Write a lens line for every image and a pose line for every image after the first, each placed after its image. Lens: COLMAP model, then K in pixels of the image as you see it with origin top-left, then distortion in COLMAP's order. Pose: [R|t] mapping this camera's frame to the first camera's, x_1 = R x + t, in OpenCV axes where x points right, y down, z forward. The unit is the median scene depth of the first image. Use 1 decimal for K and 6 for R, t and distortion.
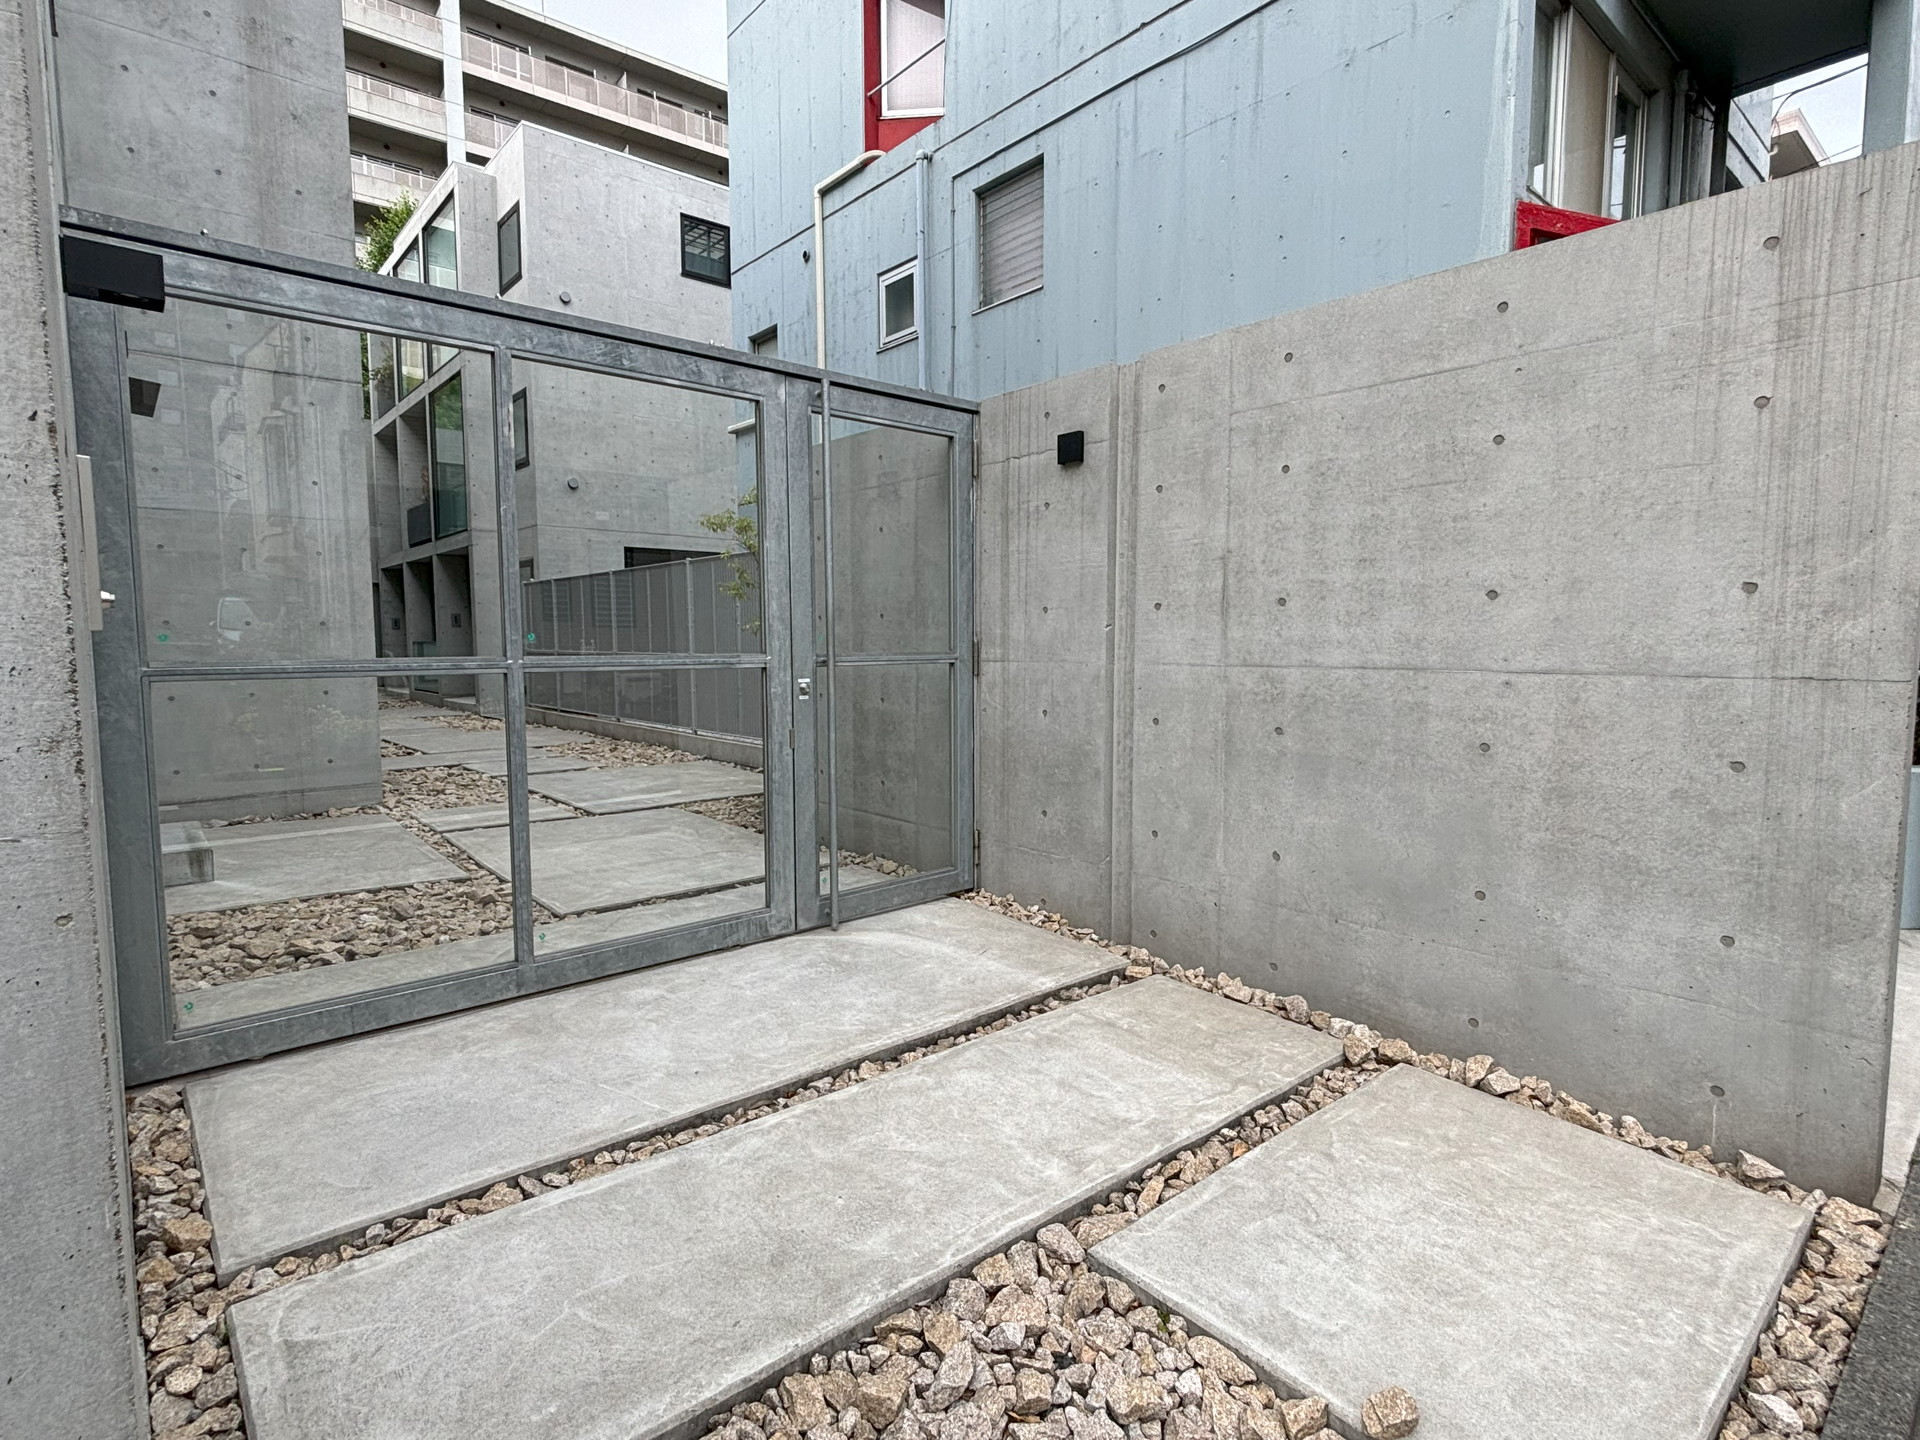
lens RADIAL K [[968.9, 0, 957.7], [0, 968.9, 720.9], [0, 0, 1]] dist [0.000686, -0.000272]
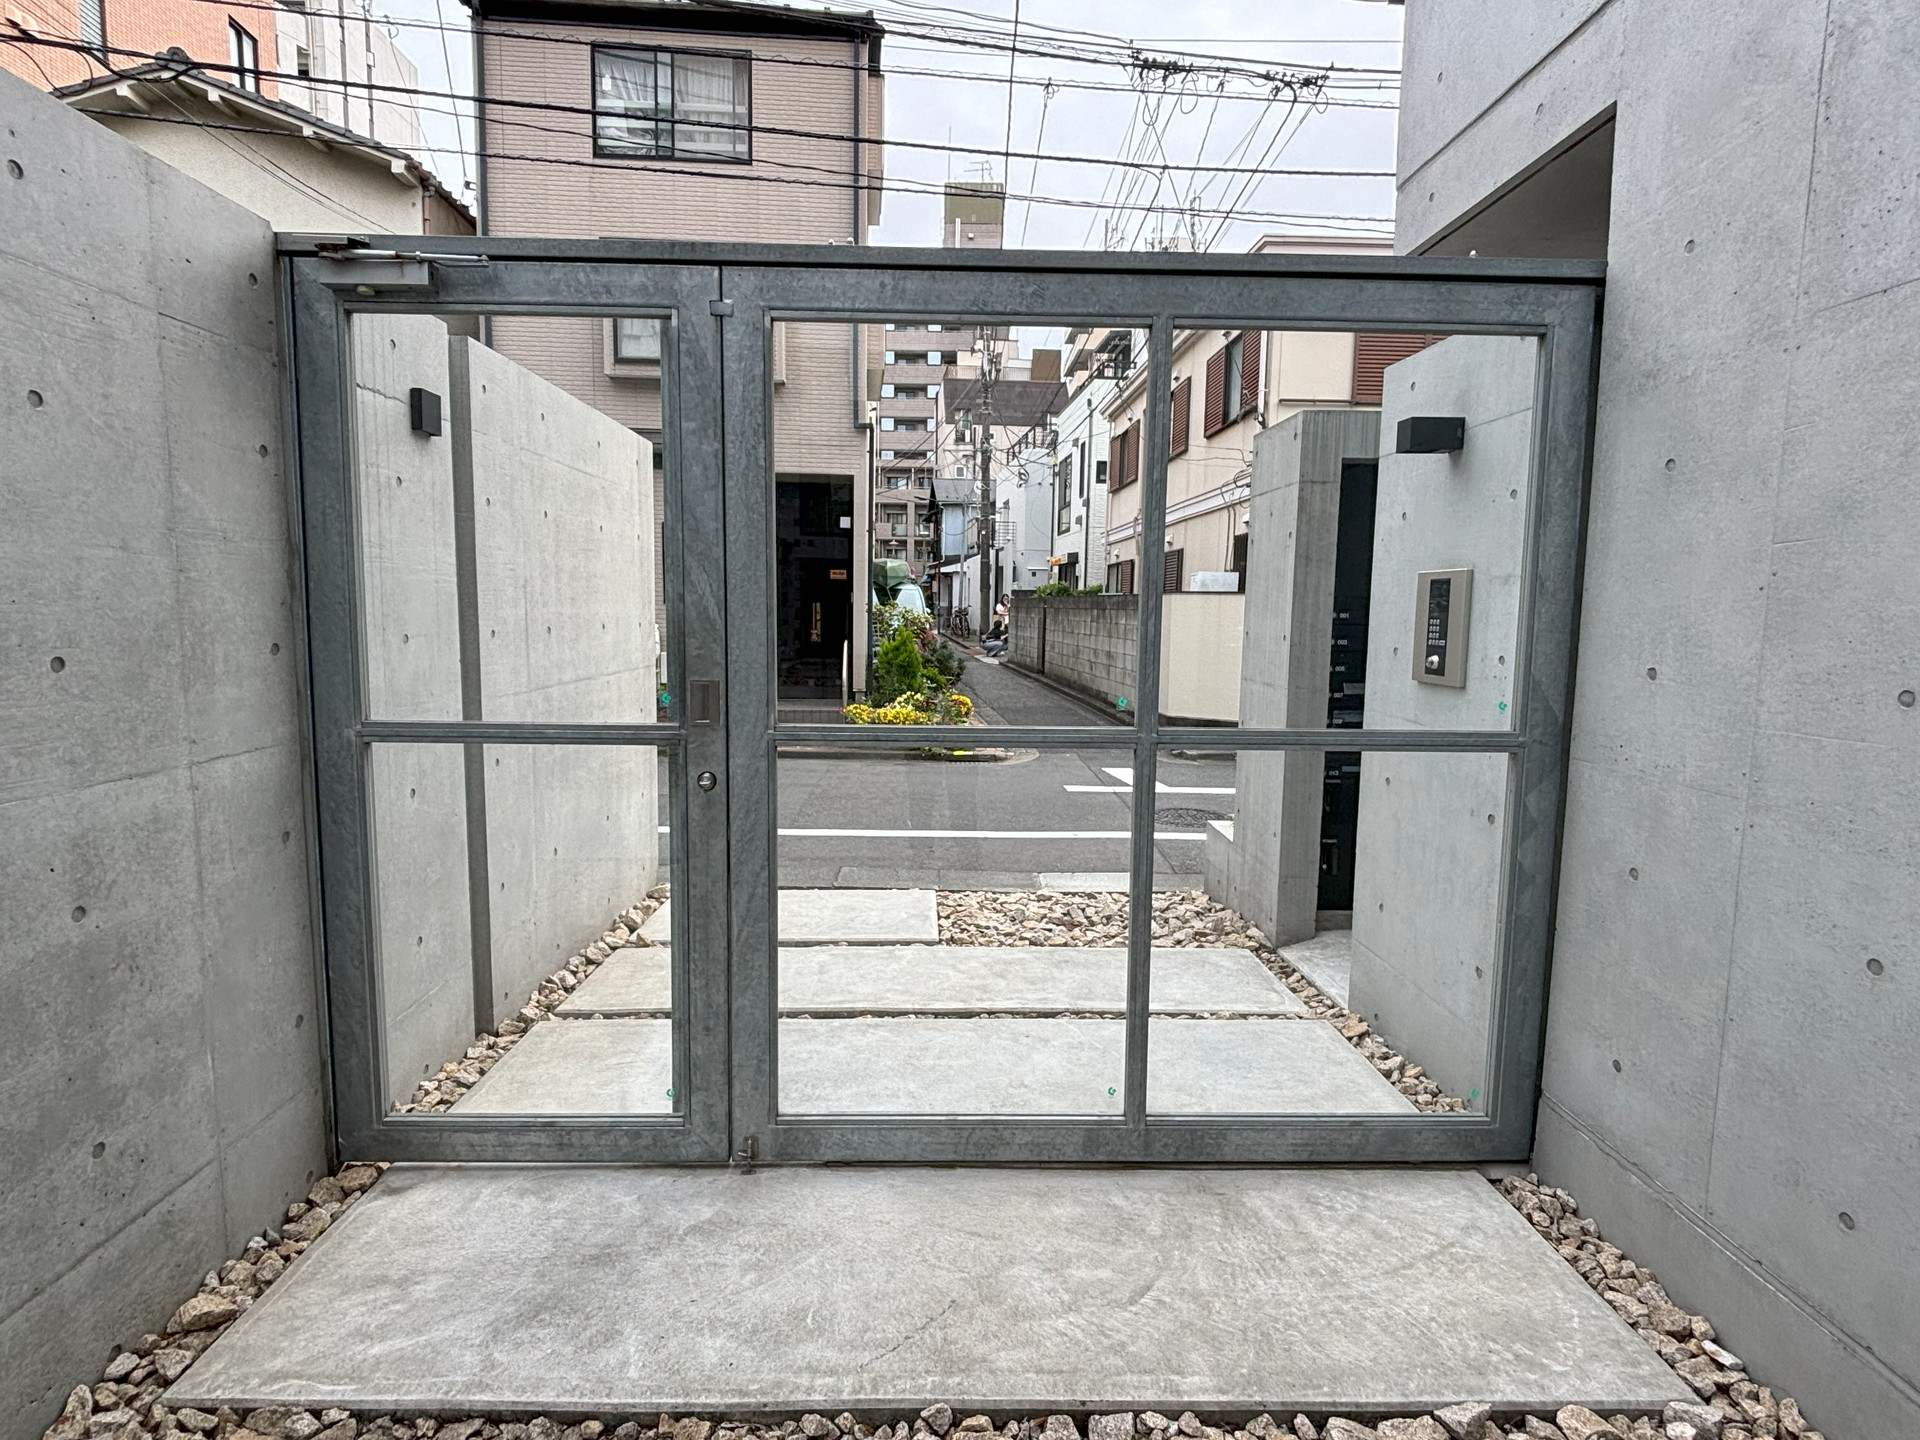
lens RADIAL K [[1046.4, 0, 949.2], [0, 1046.4, 709.3], [0, 0, 1]] dist [-0.003377, -0.000856]
pose [[-0.764600, -0.070341, 0.640655, -0.897054], [0.046124, 0.985506, 0.163250, -0.226864], [-0.642853, 0.154371, -0.750273, 1.776686]]
